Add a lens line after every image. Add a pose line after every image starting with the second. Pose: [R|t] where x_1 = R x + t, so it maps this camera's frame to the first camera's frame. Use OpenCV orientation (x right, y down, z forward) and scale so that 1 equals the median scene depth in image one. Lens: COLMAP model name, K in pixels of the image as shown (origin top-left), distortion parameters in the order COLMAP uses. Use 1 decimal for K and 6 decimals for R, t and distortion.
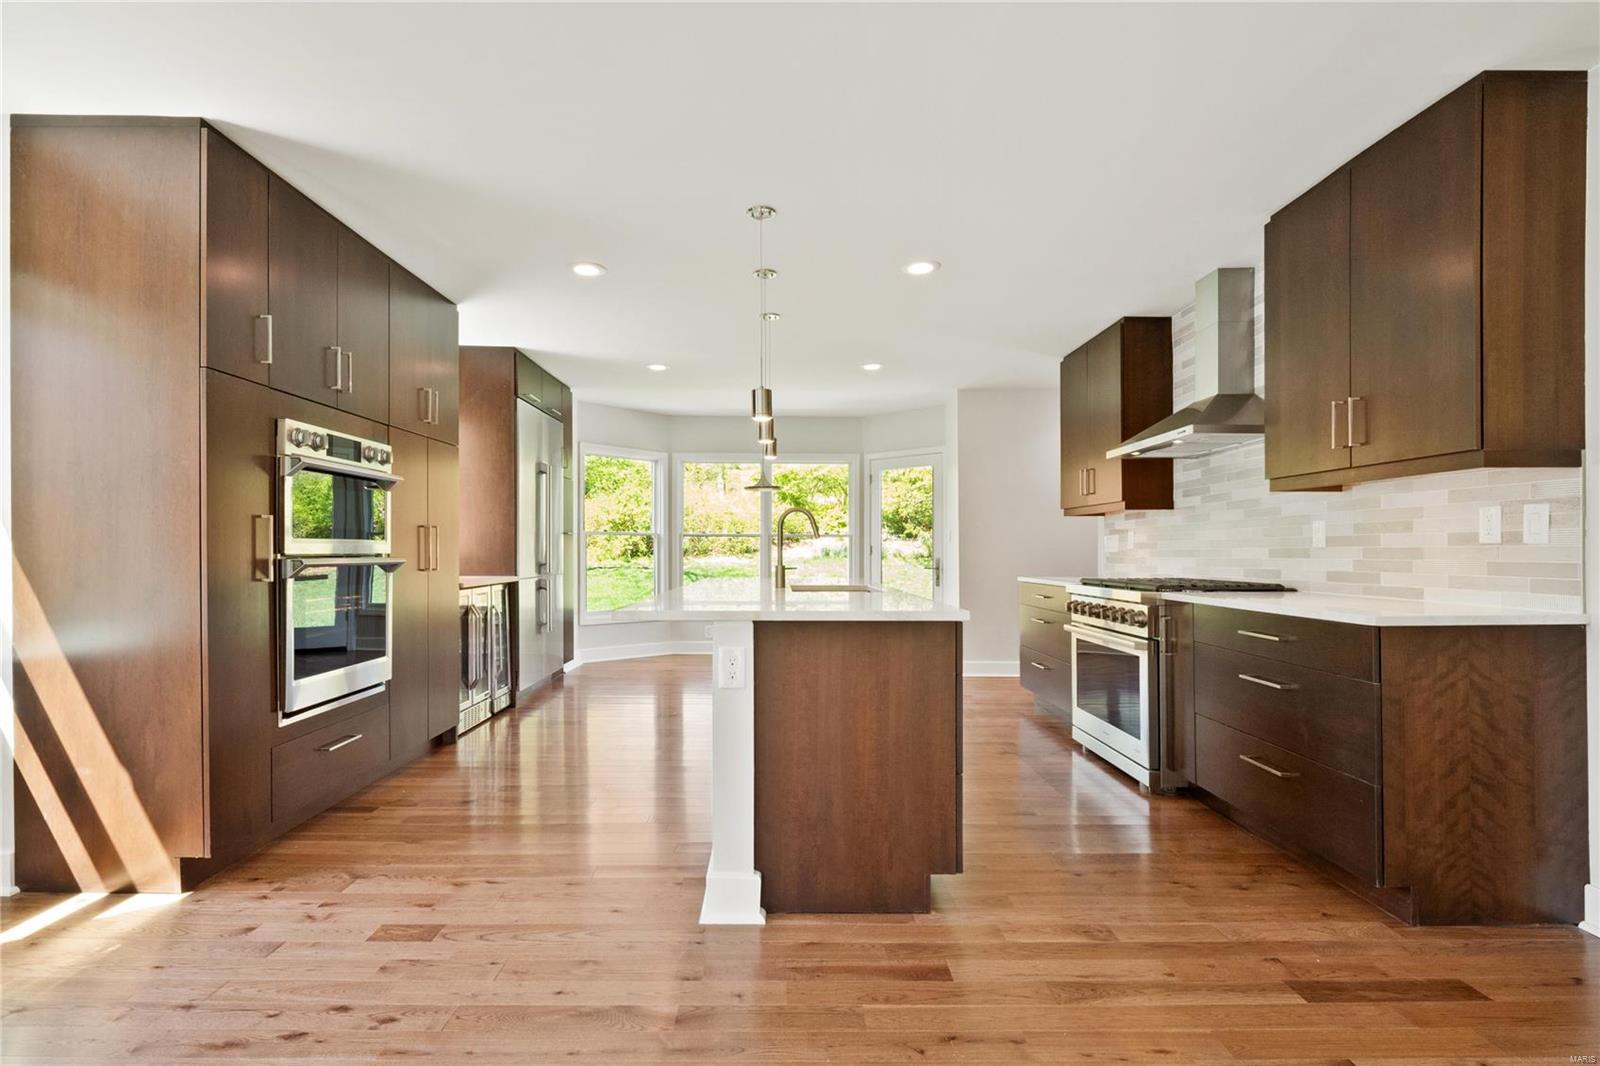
lens RADIAL K [[770.7, 0, 788.2], [0, 770.7, 550.5], [0, 0, 1]] dist [-0.000825, -0.000474]
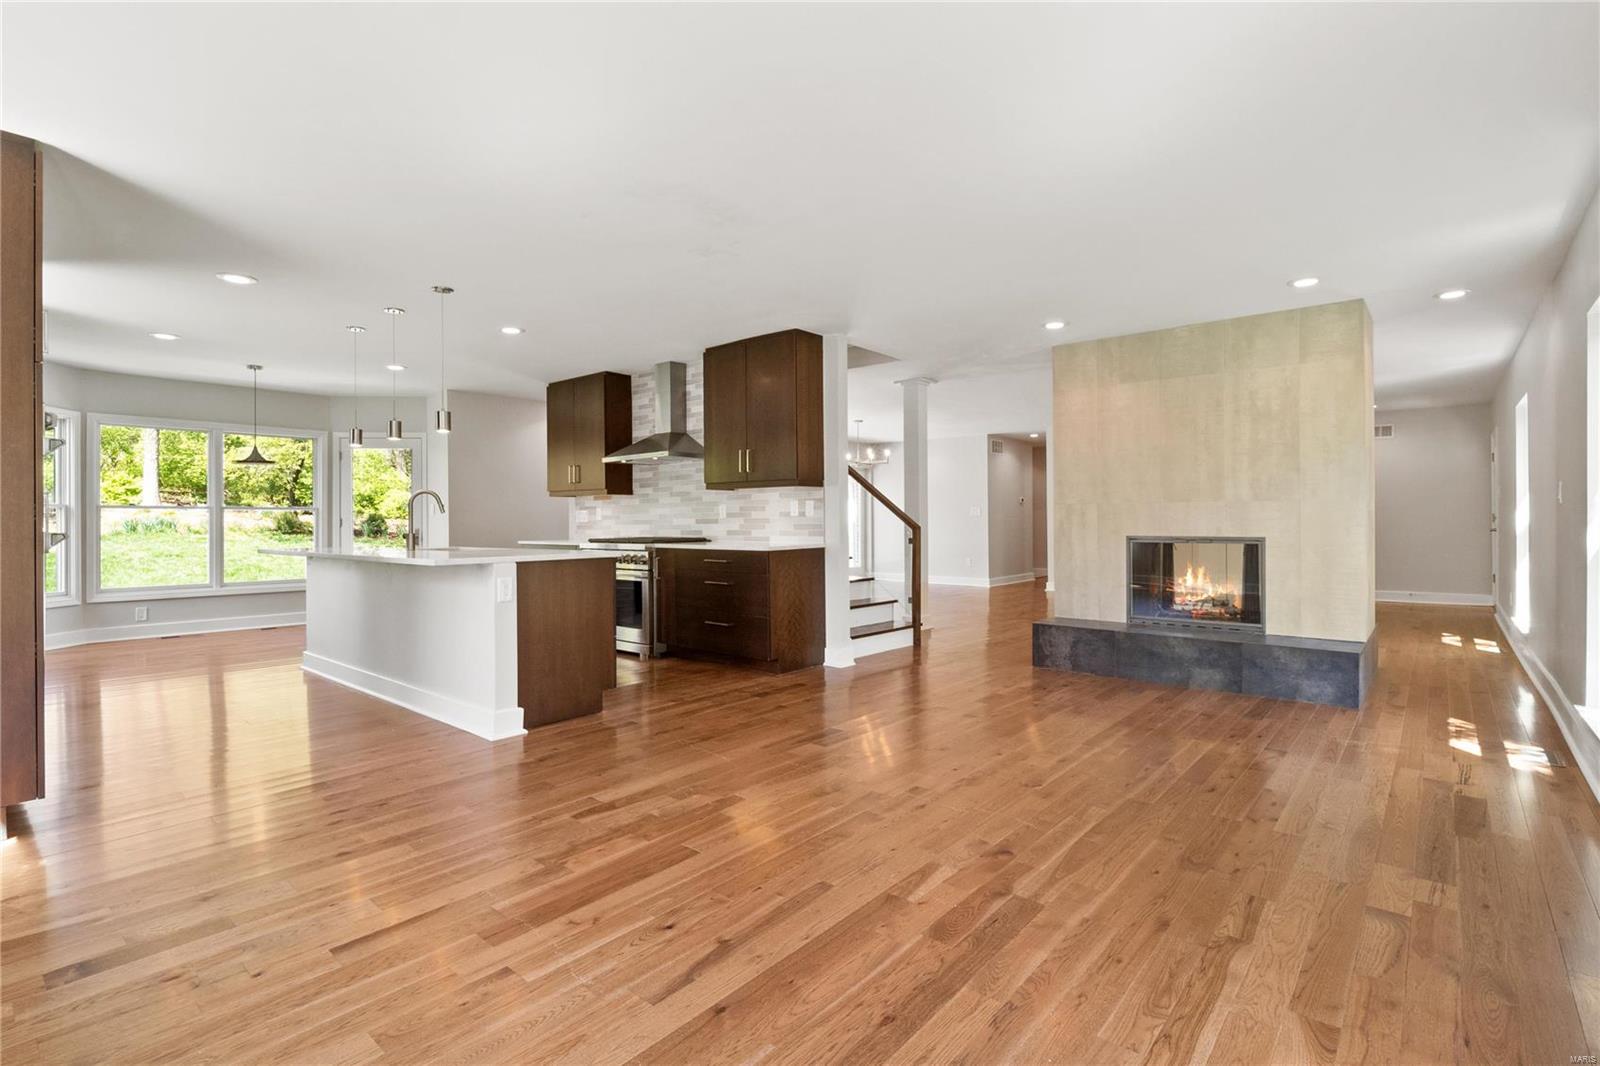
lens RADIAL K [[753.2, 0, 800.0], [0, 753.2, 533.0], [0, 0, 1]] dist [-0.010864, -0.000290]
pose [[0.658180, -0.019109, 0.752618, -0.598393], [0.007635, 0.999796, 0.018708, -0.000836], [-0.752822, -0.006567, 0.658192, -0.394499]]
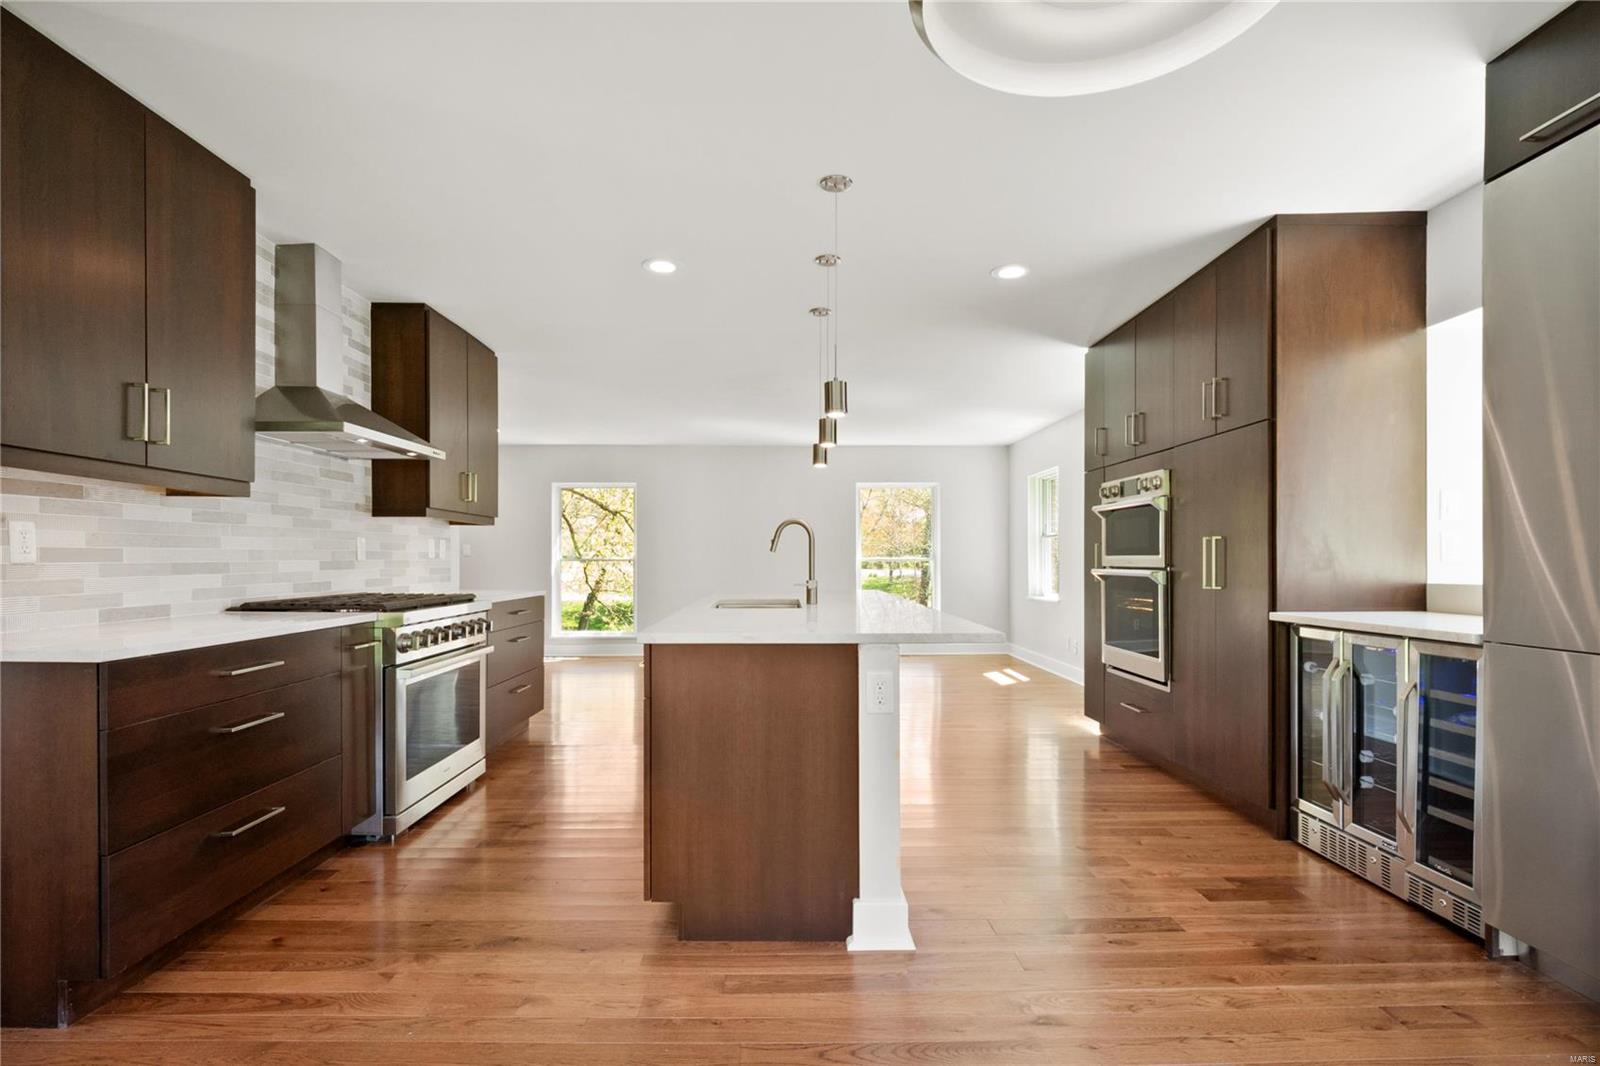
lens RADIAL K [[790.1, 0, 782.2], [0, 790.1, 565.8], [0, 0, 1]] dist [-0.017378, -0.000092]
pose [[-0.999913, -0.012870, 0.002787, 0.020932], [-0.012848, 0.999887, 0.007776, -0.012411], [-0.002887, 0.007739, -0.999966, 2.116137]]
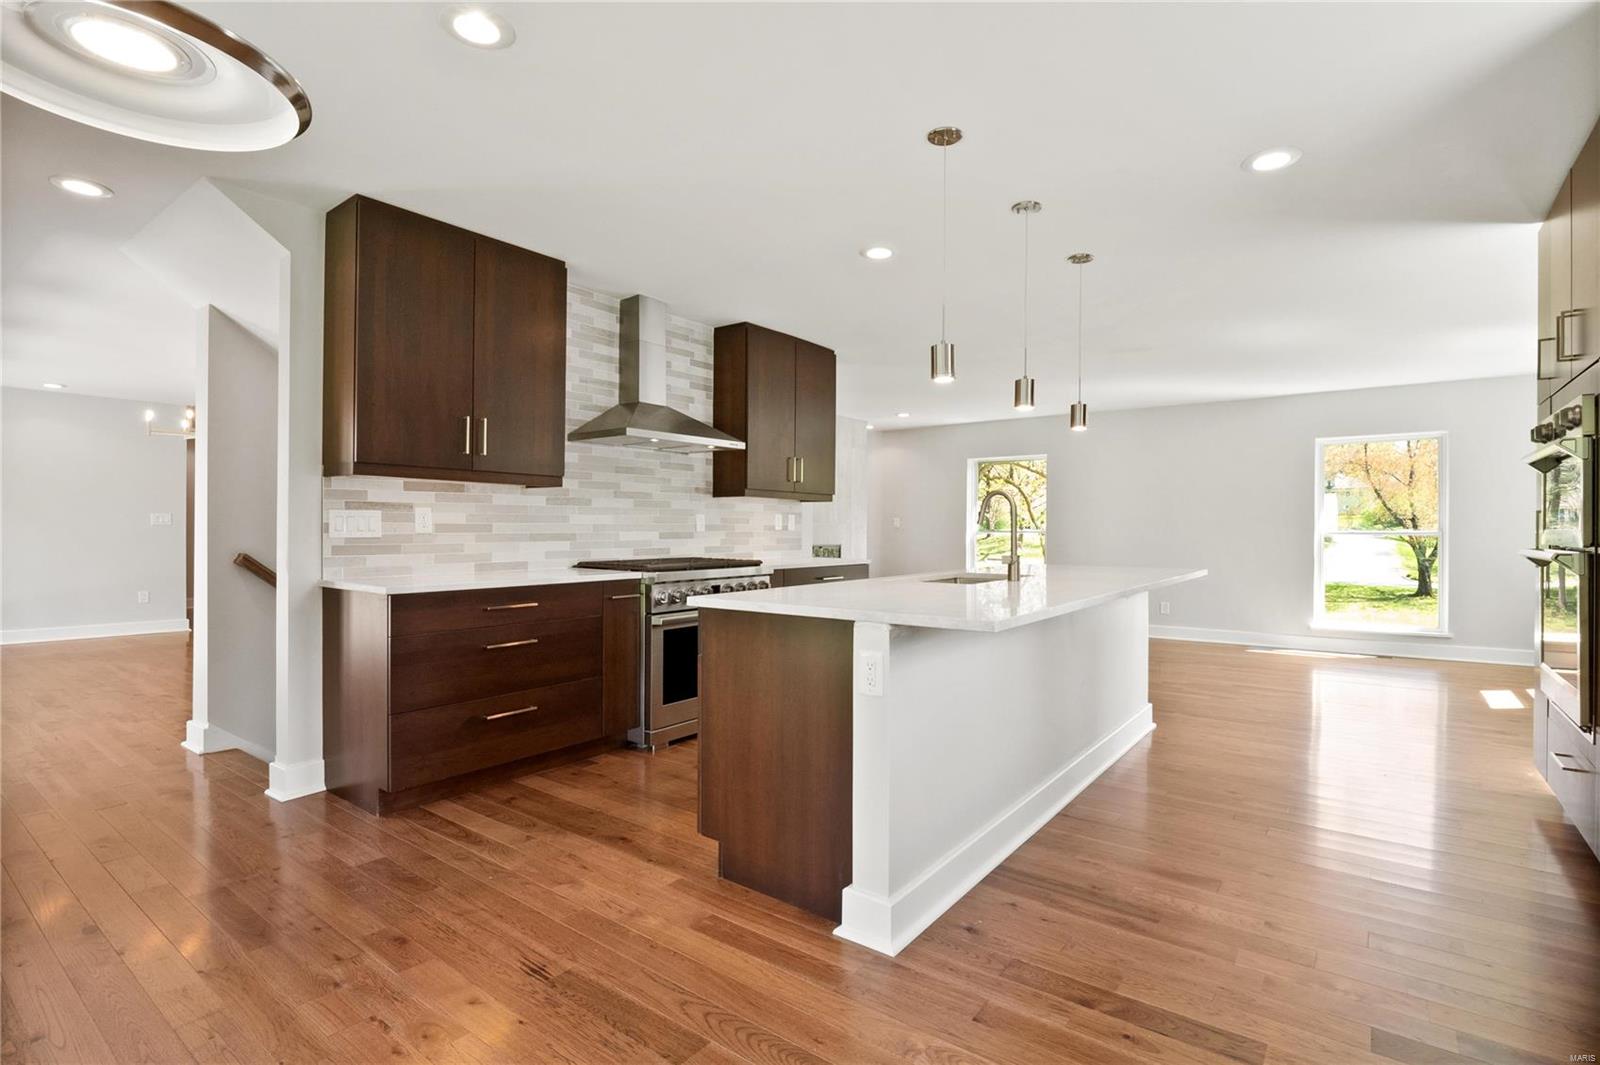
lens RADIAL K [[753.2, 0, 800.0], [0, 753.2, 532.5], [0, 0, 1]] dist [-0.010864, -0.000290]
pose [[-0.792832, -0.016391, 0.609219, -0.371636], [-0.012342, 0.999865, 0.010840, -0.019782], [-0.609315, 0.001075, -0.792928, 1.967902]]
